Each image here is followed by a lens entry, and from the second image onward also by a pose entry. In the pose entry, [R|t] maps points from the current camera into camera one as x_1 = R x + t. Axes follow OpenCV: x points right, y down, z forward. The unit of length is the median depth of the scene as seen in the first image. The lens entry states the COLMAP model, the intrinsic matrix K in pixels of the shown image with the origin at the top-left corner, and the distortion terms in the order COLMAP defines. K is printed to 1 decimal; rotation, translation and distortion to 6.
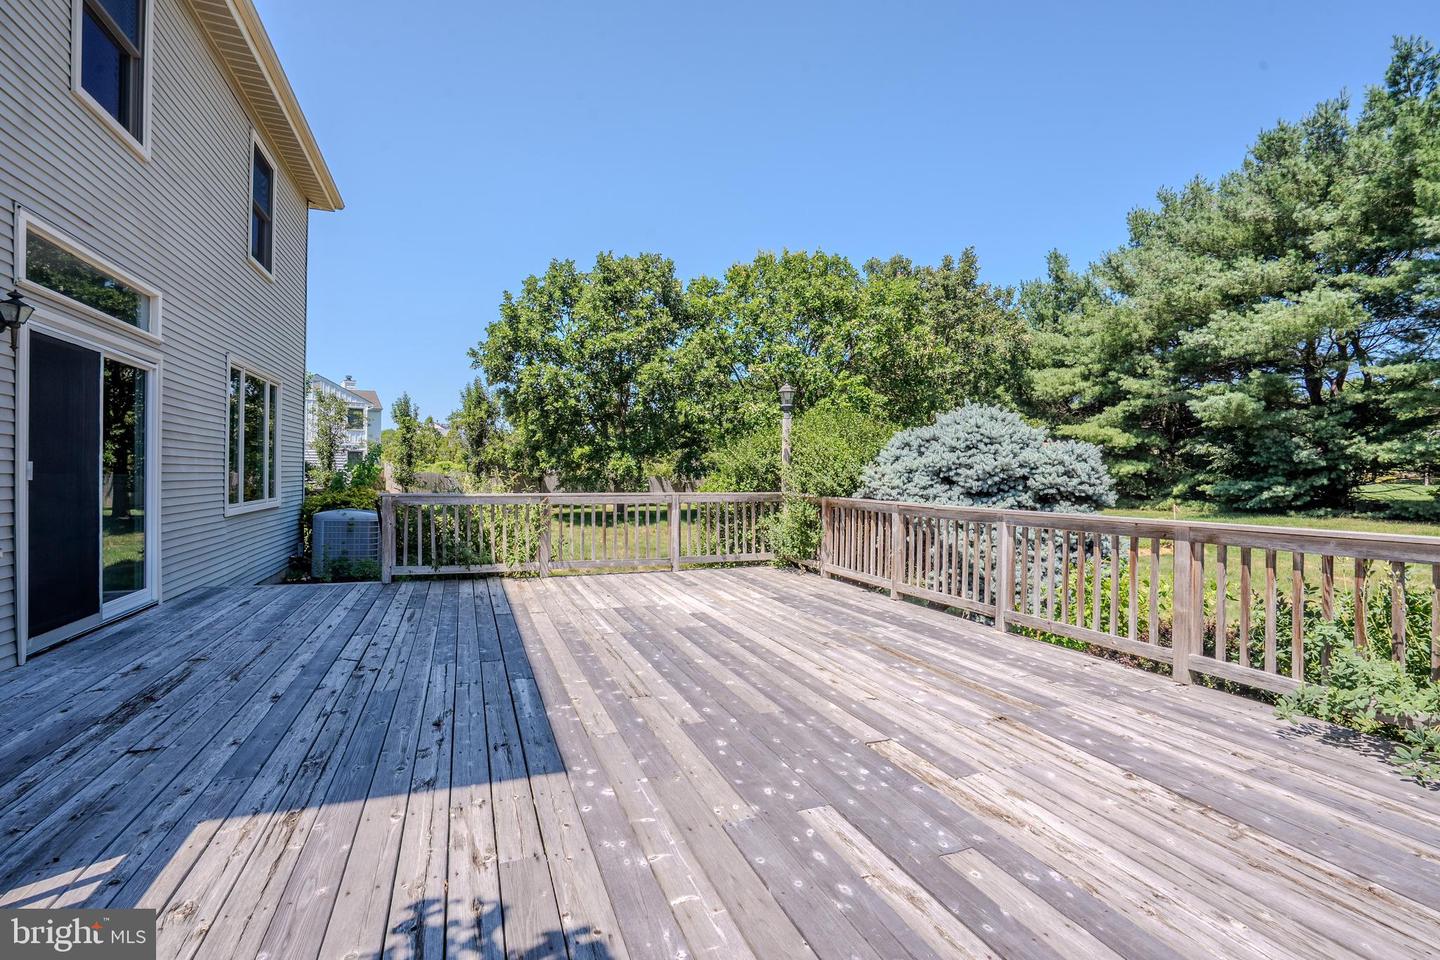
lens RADIAL K [[668.3, 0, 728.5], [0, 668.3, 474.2], [0, 0, 1]] dist [-0.044975, 0.013694]
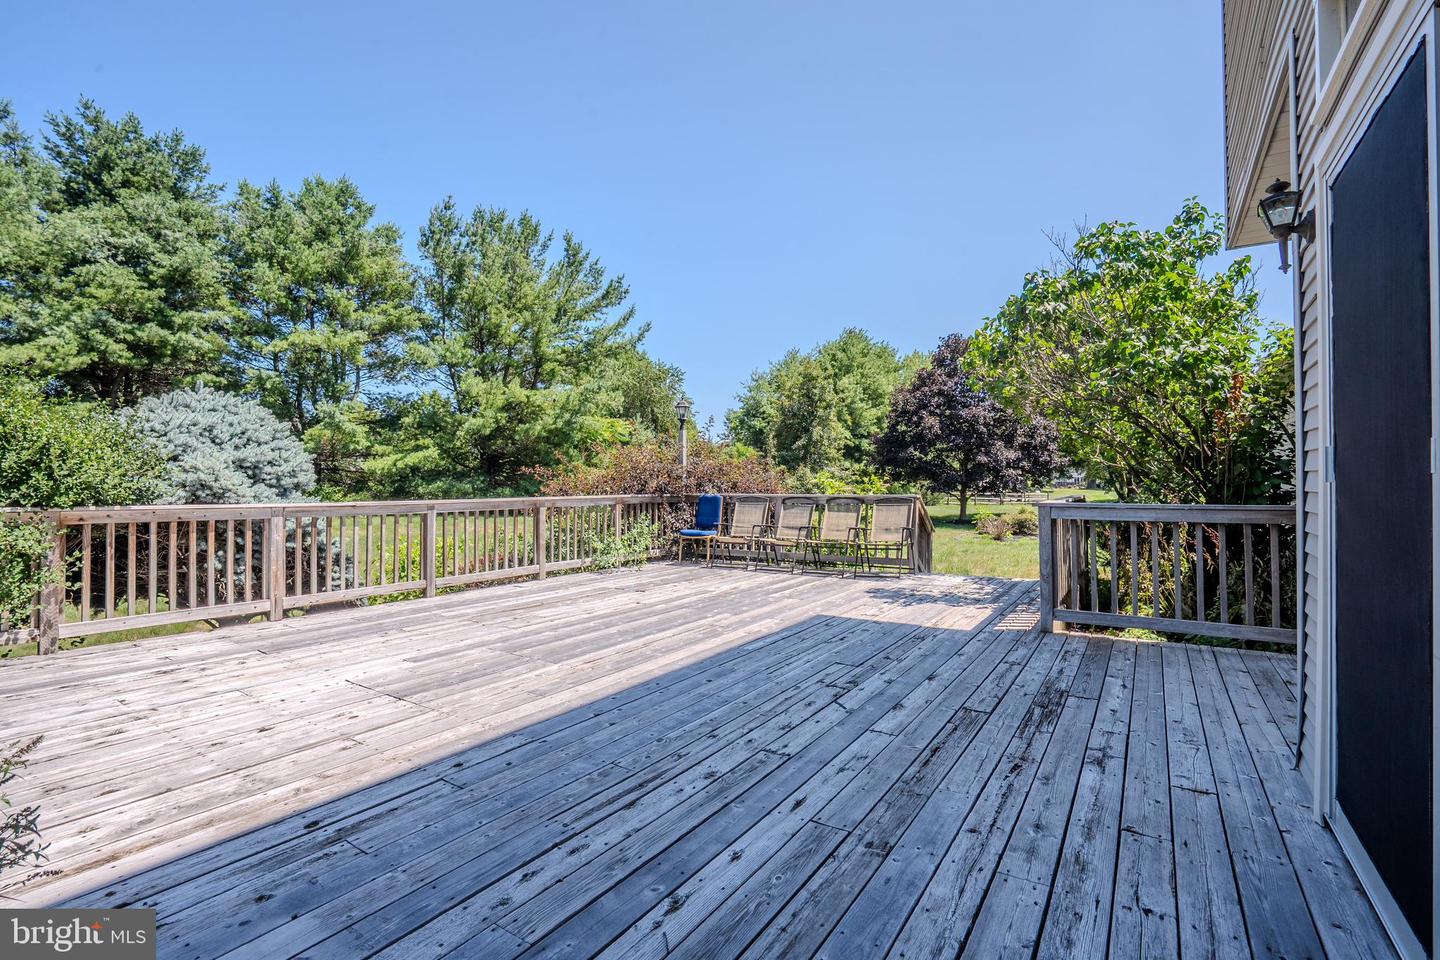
lens RADIAL K [[668.3, 0, 720.3], [0, 668.3, 474.6], [0, 0, 1]] dist [-0.044975, 0.013694]
pose [[-0.586145, -0.006455, 0.810180, -0.722791], [-0.005884, 0.999976, 0.003710, 0.000427], [-0.810185, -0.002592, -0.586169, 1.010618]]
